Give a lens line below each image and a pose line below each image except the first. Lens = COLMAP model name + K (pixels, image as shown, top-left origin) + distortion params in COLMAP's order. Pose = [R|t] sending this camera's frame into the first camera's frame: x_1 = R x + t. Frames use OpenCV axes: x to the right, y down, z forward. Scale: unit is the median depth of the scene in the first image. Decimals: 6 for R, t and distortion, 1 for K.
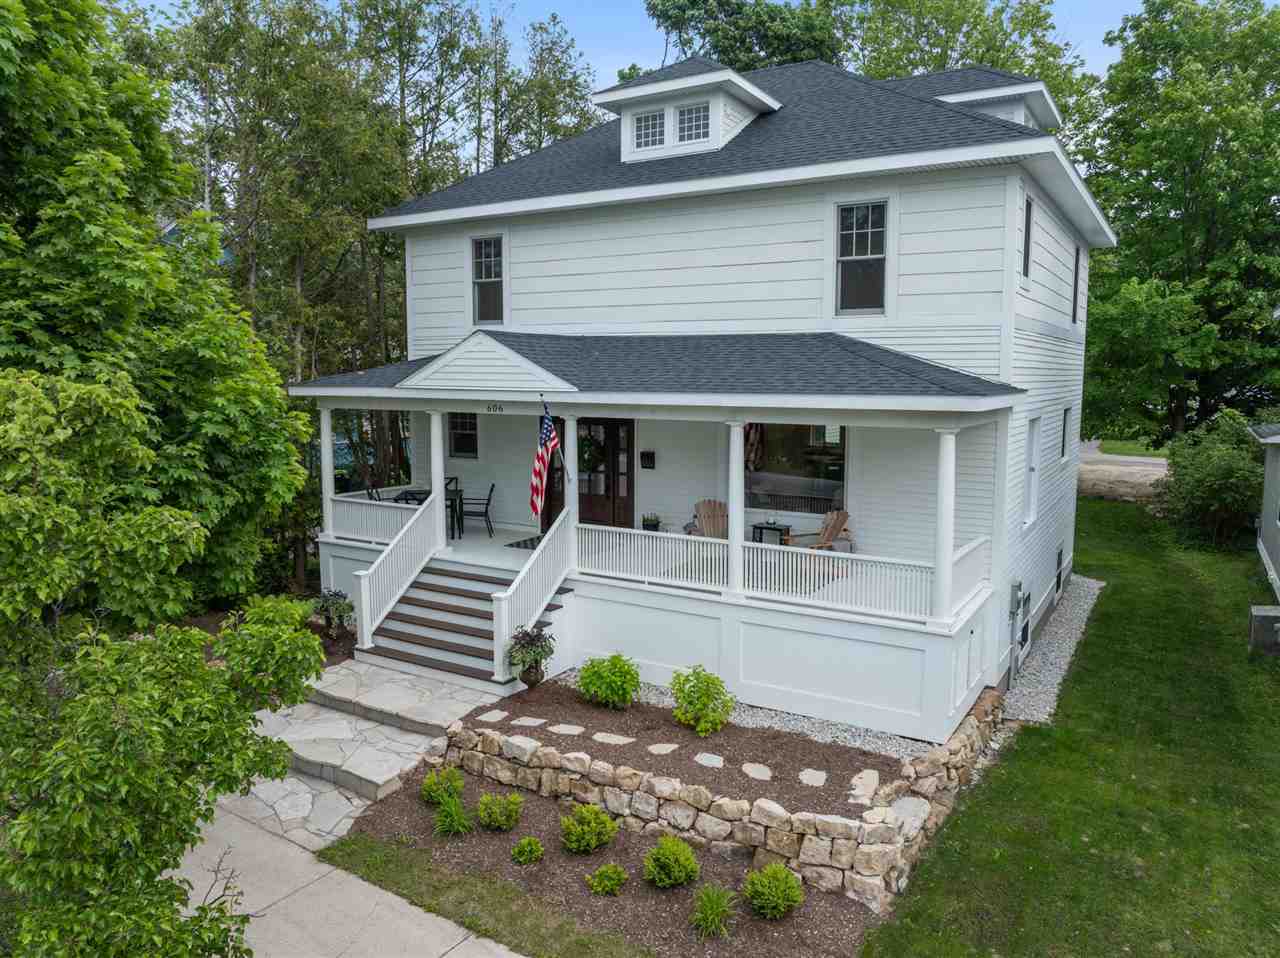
lens RADIAL K [[905.6, 0, 640.0], [0, 905.6, 479.0], [0, 0, 1]] dist [0.002484, 0.000467]
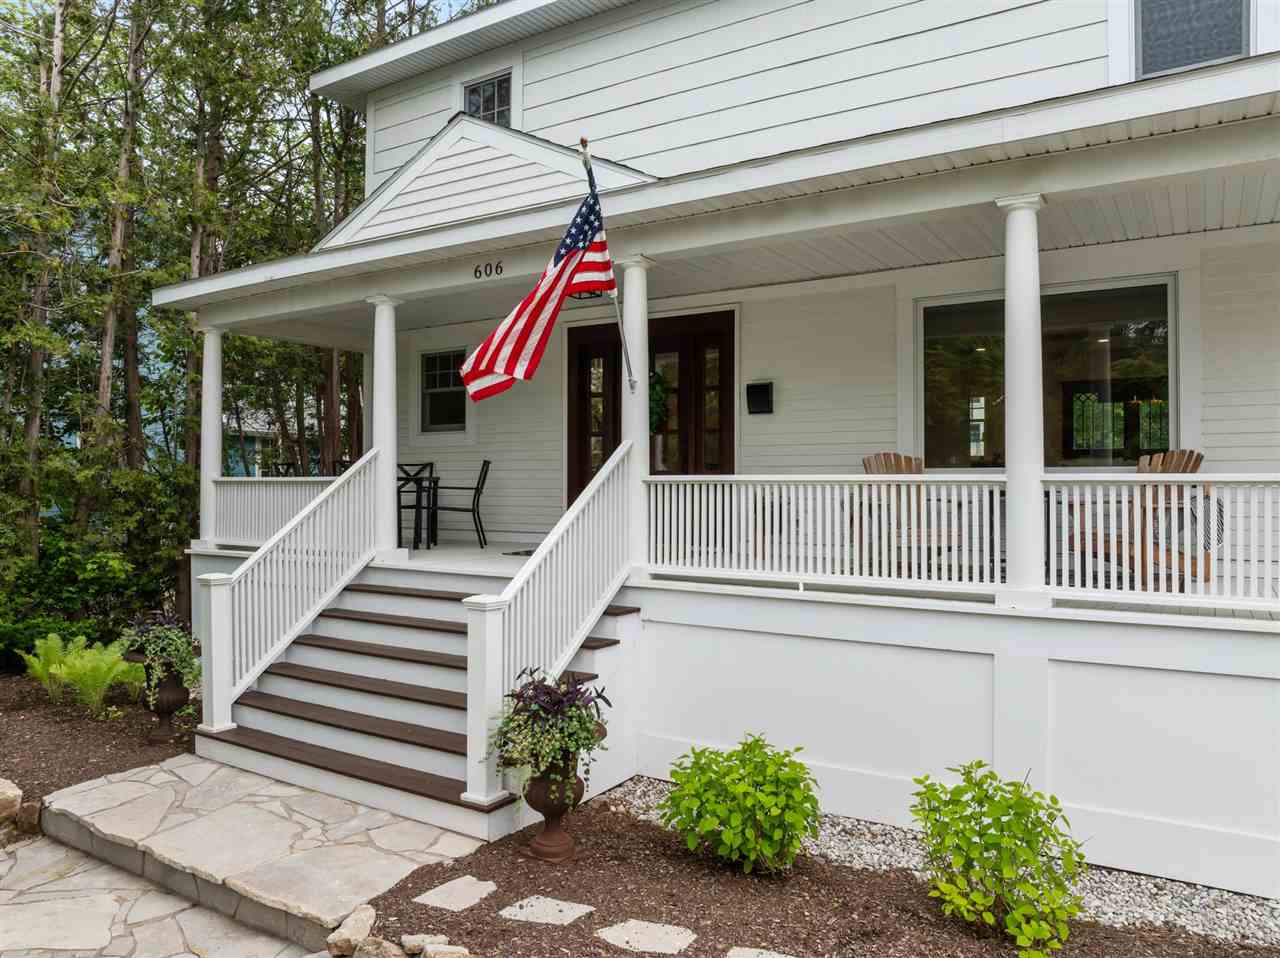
lens RADIAL K [[893.1, 0, 640.0], [0, 893.1, 479.0], [0, 0, 1]] dist [-0.039045, 0.002778]
pose [[0.999911, -0.001797, -0.013243, -0.073142], [0.000065, 0.991557, -0.129674, 0.125951], [0.013364, 0.129662, 0.991468, 0.567808]]
